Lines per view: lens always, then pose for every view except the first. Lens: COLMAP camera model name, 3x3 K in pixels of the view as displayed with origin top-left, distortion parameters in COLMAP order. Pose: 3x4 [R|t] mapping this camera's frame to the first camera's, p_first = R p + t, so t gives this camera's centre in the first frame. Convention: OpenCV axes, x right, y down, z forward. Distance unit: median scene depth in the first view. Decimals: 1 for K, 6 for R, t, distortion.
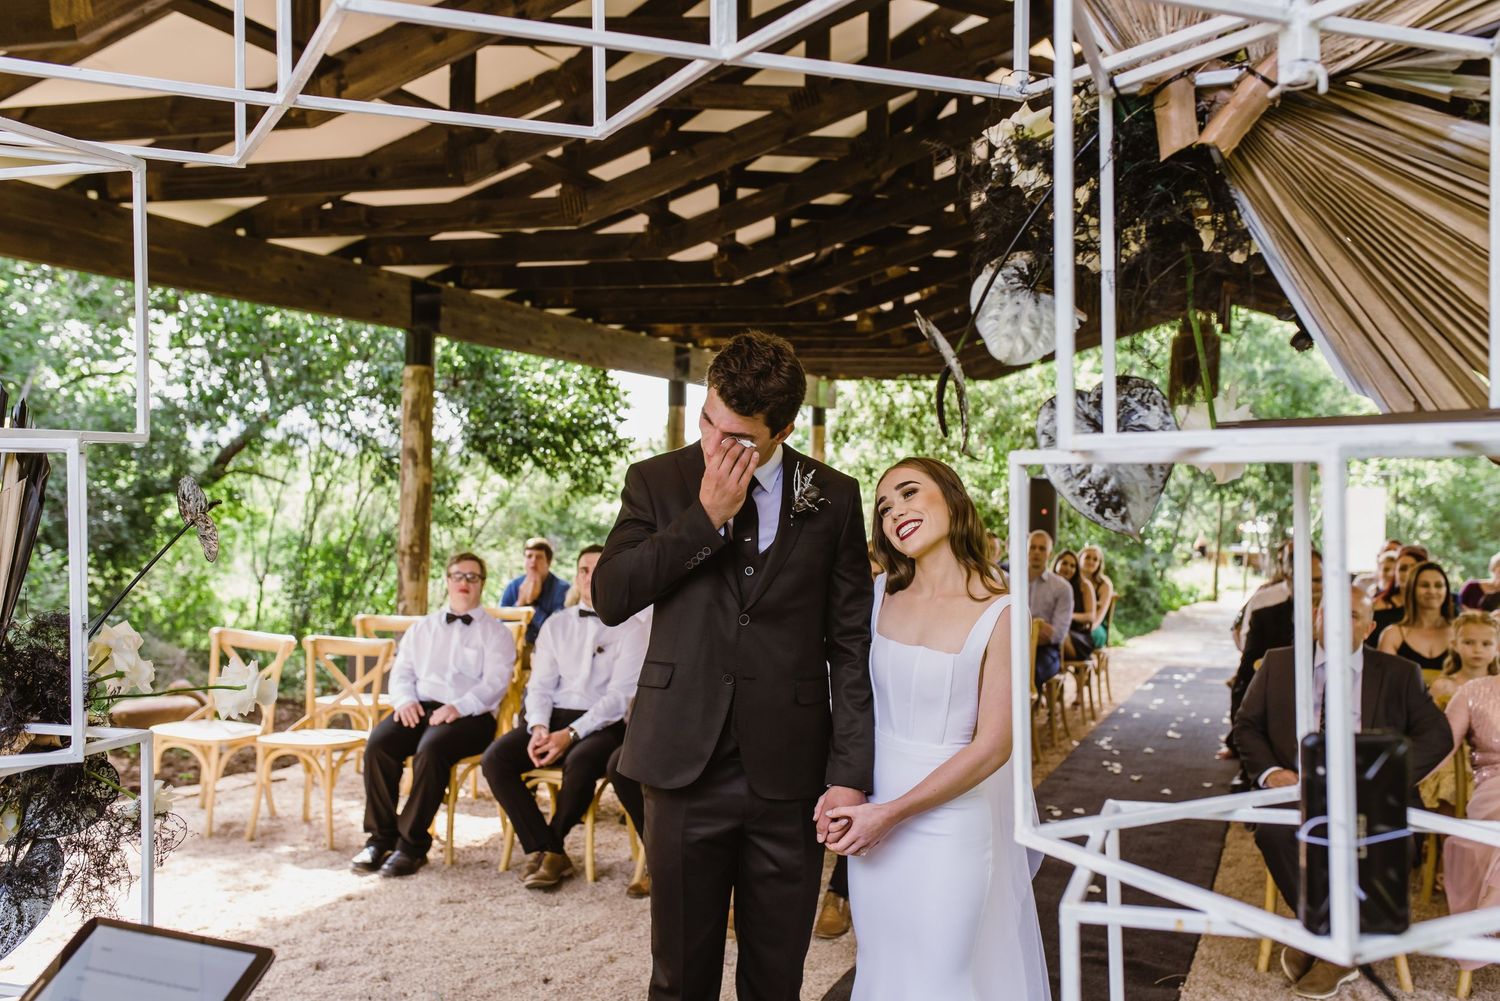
lens RADIAL K [[1445.7, 0, 750.0], [0, 1445.7, 500.5], [0, 0, 1]] dist [-0.001026, 0.127854]
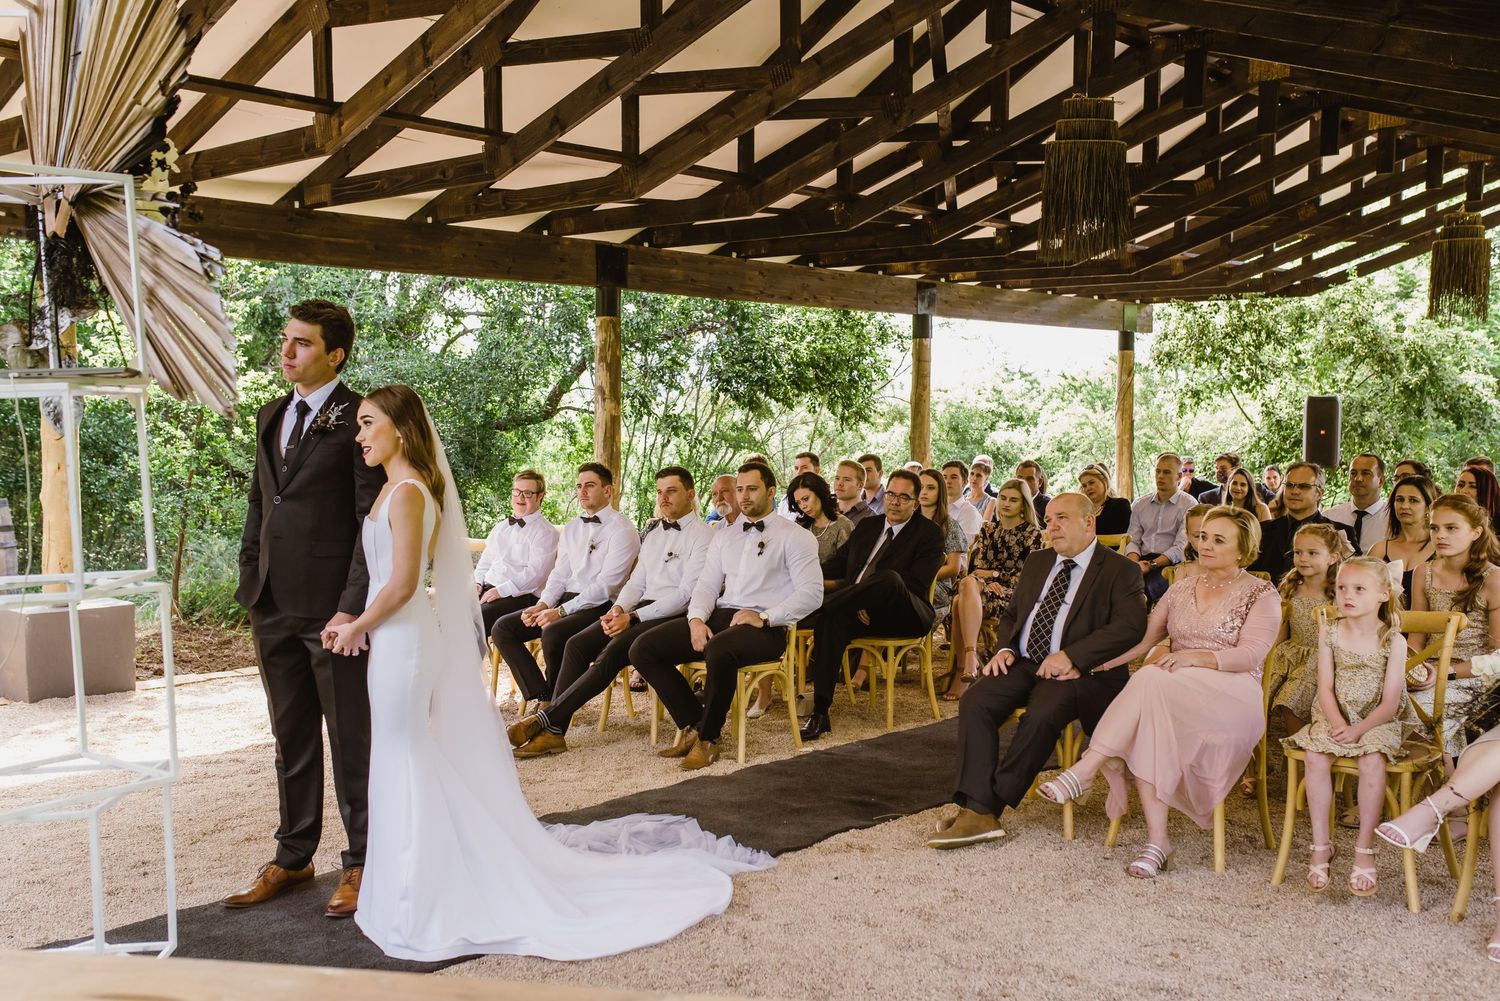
lens RADIAL K [[1474.8, 0, 750.0], [0, 1474.8, 500.5], [0, 0, 1]] dist [-0.002462, 0.097964]
pose [[0.927795, 0.001359, -0.373089, 0.338214], [0.015774, 0.998956, 0.042863, 0.007901], [0.372758, -0.045653, 0.926805, -0.086962]]
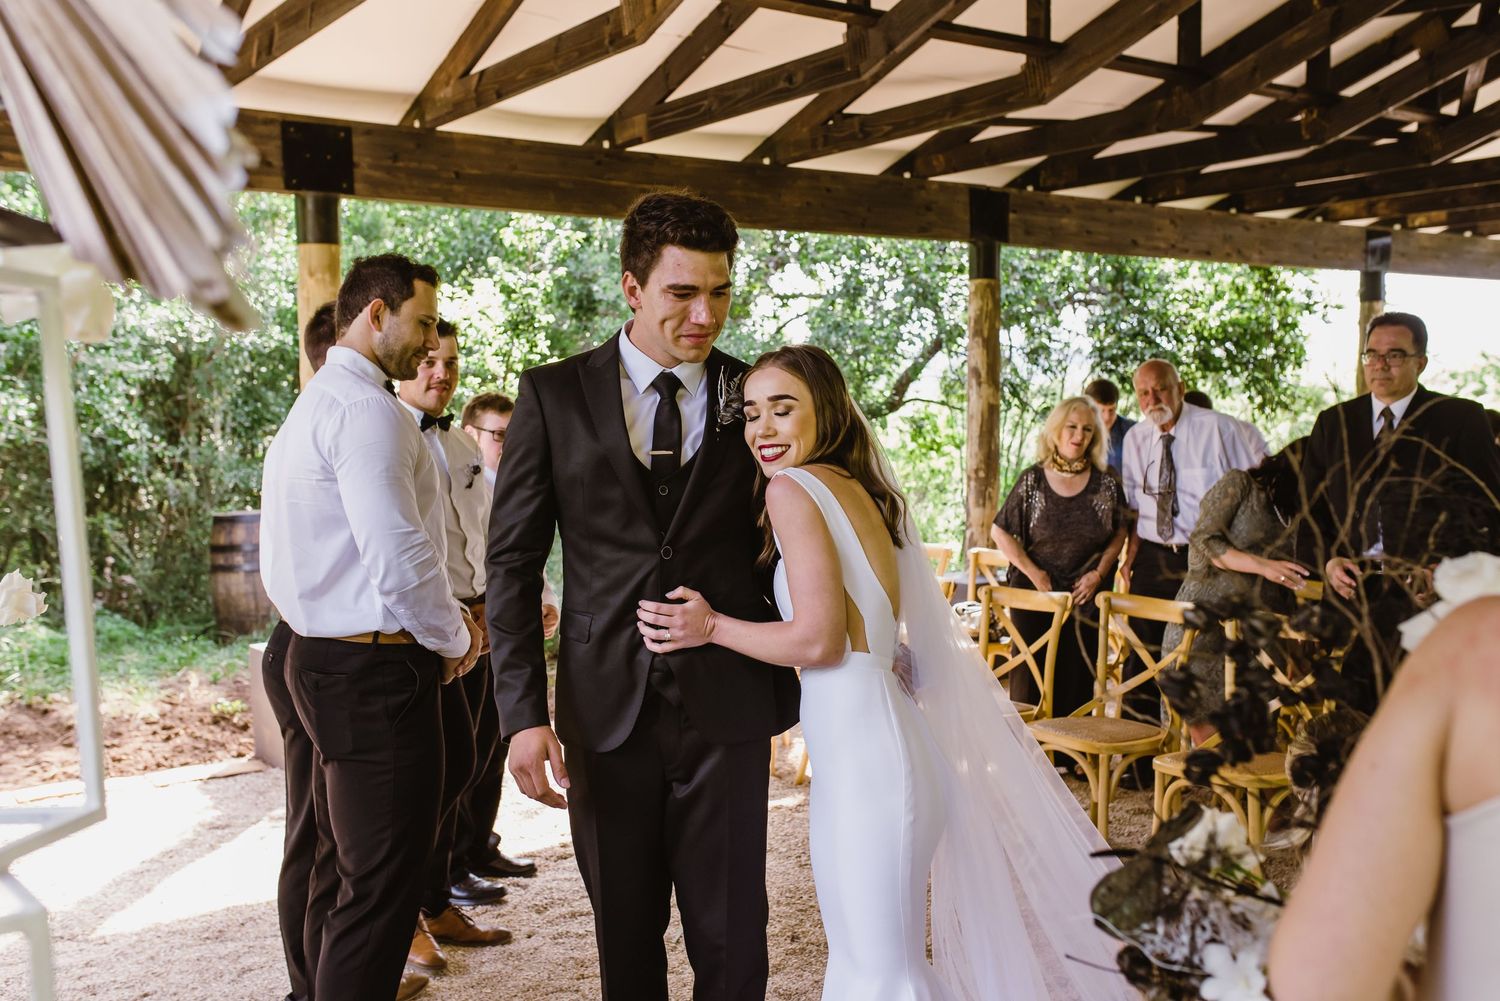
lens RADIAL K [[1474.8, 0, 750.0], [0, 1474.8, 500.5], [0, 0, 1]] dist [-0.002462, 0.097964]
pose [[0.828079, -0.001041, -0.560610, 0.187774], [0.027587, 0.998863, 0.038893, 0.009511], [0.559932, -0.047672, 0.827166, 0.114800]]
